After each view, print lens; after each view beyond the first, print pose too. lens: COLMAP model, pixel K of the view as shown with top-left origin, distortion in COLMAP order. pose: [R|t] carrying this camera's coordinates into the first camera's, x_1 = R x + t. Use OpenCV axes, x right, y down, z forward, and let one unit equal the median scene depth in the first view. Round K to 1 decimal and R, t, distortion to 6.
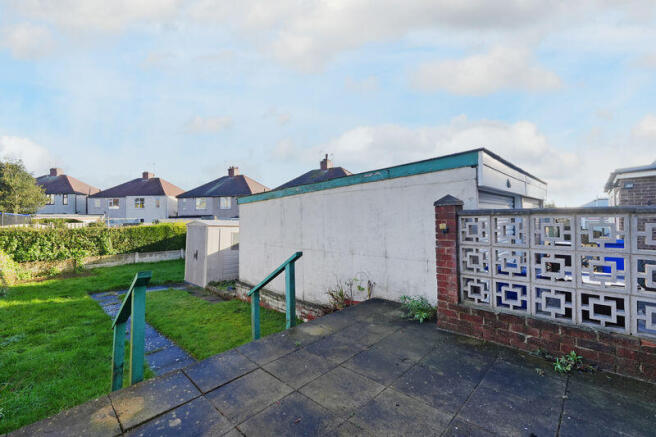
lens RADIAL K [[297.1, 0, 328.3], [0, 297.1, 214.2], [0, 0, 1]] dist [-0.002713, -0.000010]
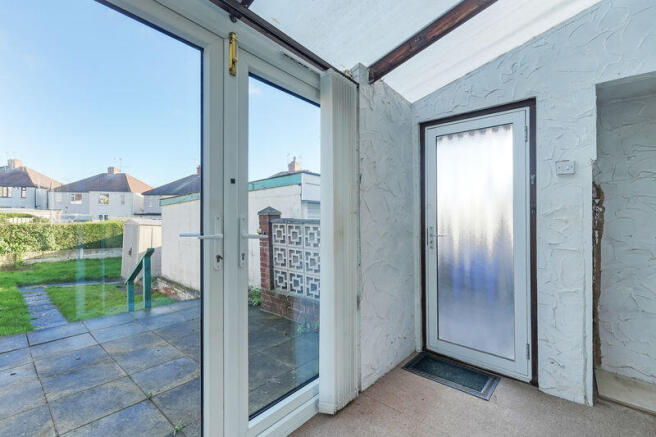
lens RADIAL K [[310.1, 0, 359.8], [0, 310.1, 220.5], [0, 0, 1]] dist [0.000768, -0.005556]
pose [[0.997114, 0.027180, 0.070884, 0.241357], [-0.028400, 0.999464, 0.016254, -0.012793], [-0.070404, -0.018220, 0.997352, -0.129536]]
